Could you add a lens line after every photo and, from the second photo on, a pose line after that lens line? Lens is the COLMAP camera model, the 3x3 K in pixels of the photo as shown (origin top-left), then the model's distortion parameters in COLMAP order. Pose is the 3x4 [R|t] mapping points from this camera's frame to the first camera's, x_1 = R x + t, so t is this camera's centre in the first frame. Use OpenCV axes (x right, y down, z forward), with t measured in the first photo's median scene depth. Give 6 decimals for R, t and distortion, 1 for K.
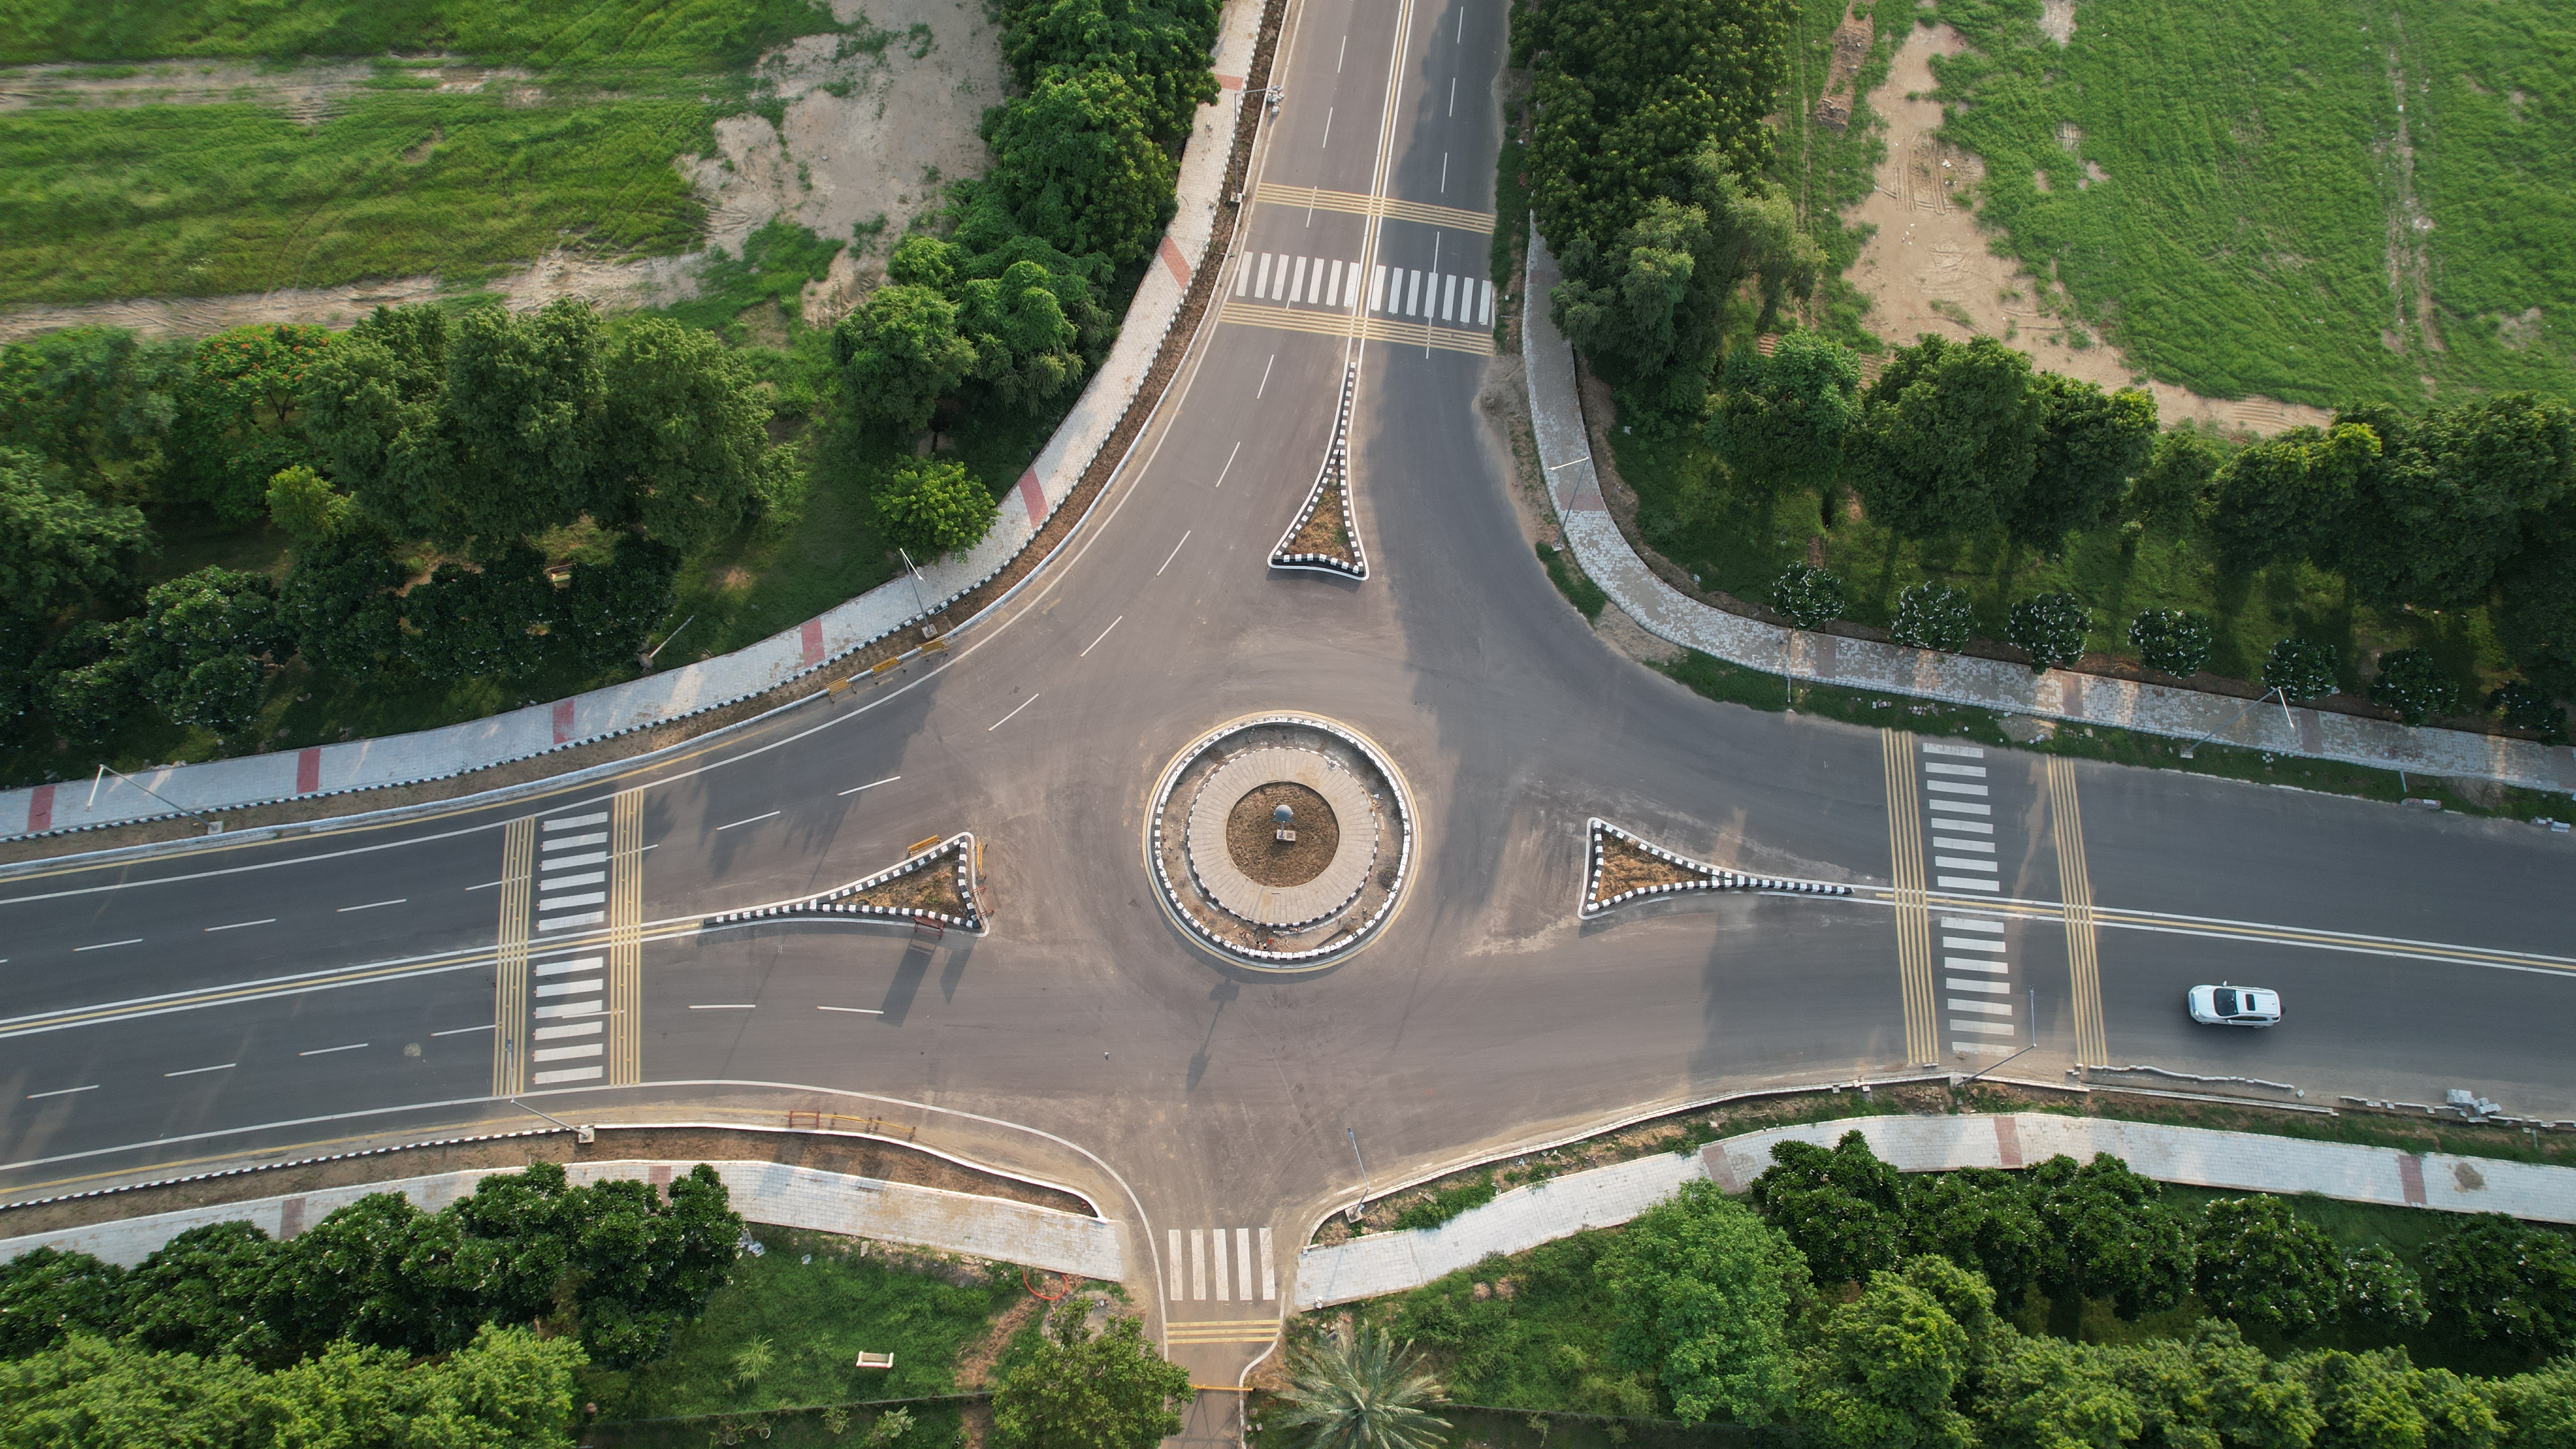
lens RADIAL K [[1647.9, 0, 1300.7], [0, 1647.9, 730.2], [0, 0, 1]] dist [-0.075510, 0.068469]
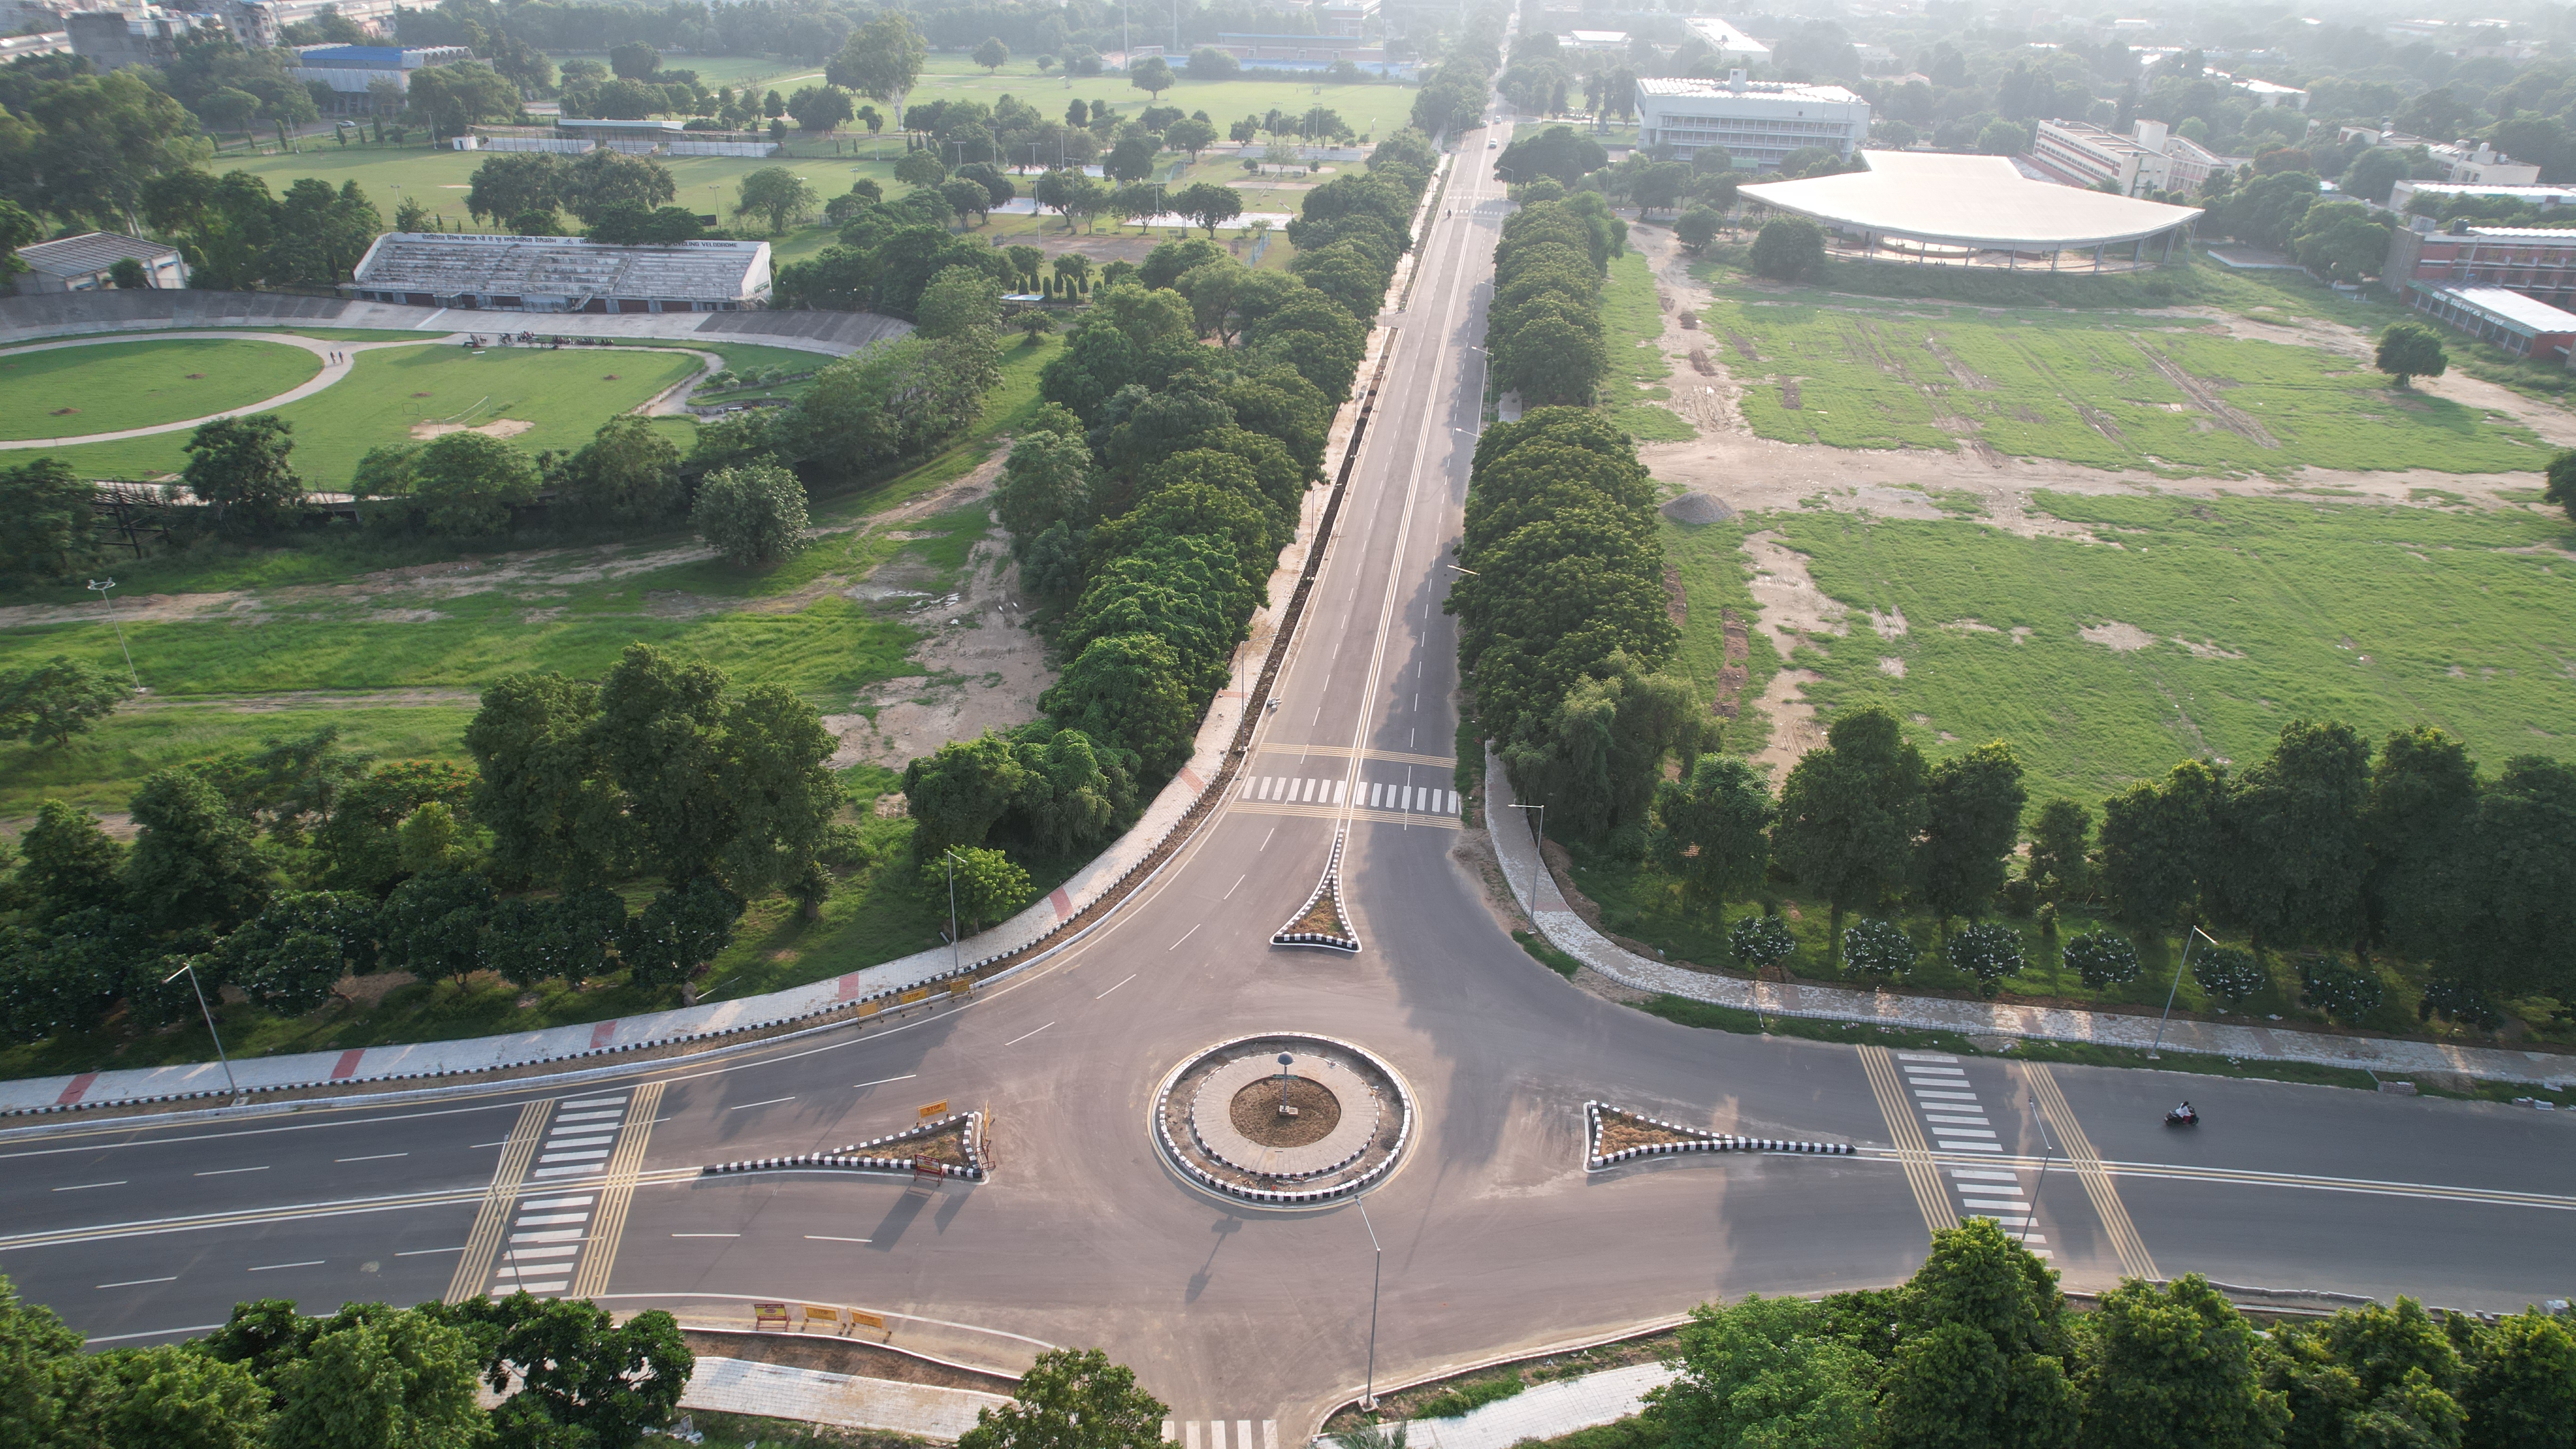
lens RADIAL K [[1647.9, 0, 1300.7], [0, 1647.9, 730.2], [0, 0, 1]] dist [-0.075510, 0.068469]
pose [[0.999870, -0.014975, 0.005941, -0.003890], [0.015233, 0.758829, -0.651112, 0.542030], [0.005242, 0.651118, 0.758959, 0.073656]]
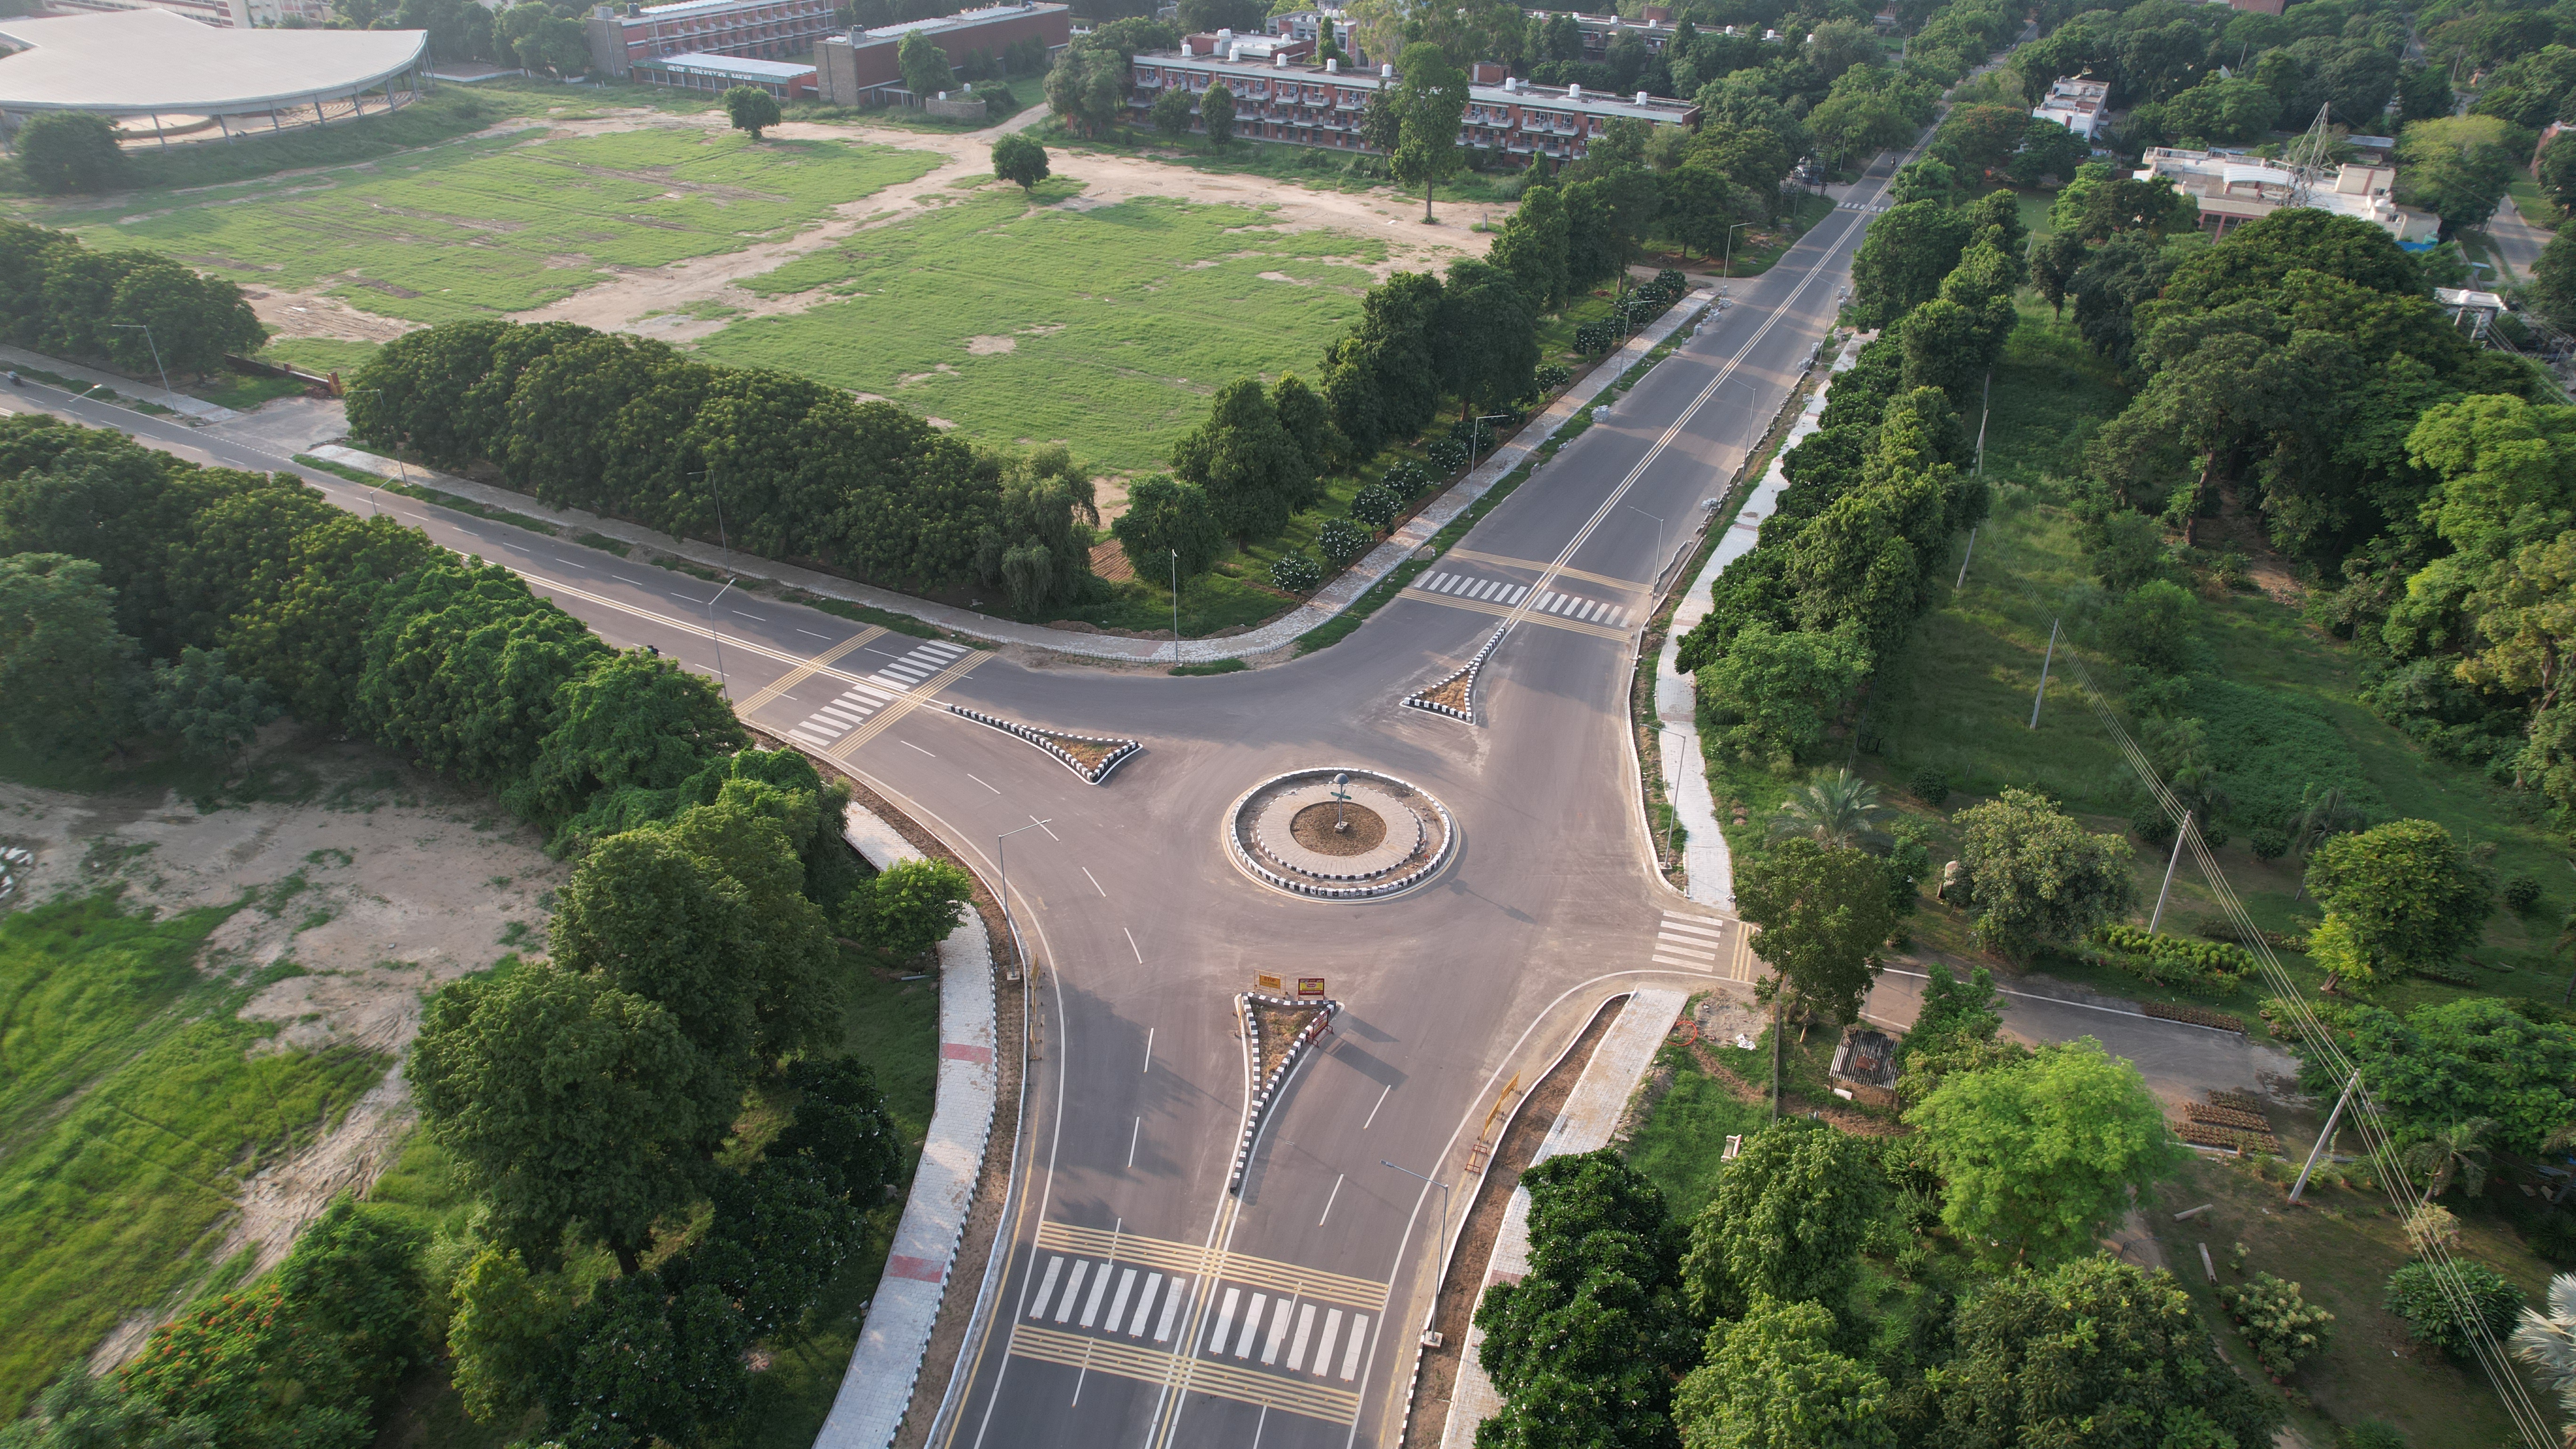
lens RADIAL K [[1647.9, 0, 1300.7], [0, 1647.9, 730.2], [0, 0, 1]] dist [-0.075510, 0.068469]
pose [[0.343822, -0.499466, 0.795186, -0.898534], [0.864967, 0.498090, -0.061137, 0.076066], [-0.365539, 0.708830, 0.603276, 0.259994]]
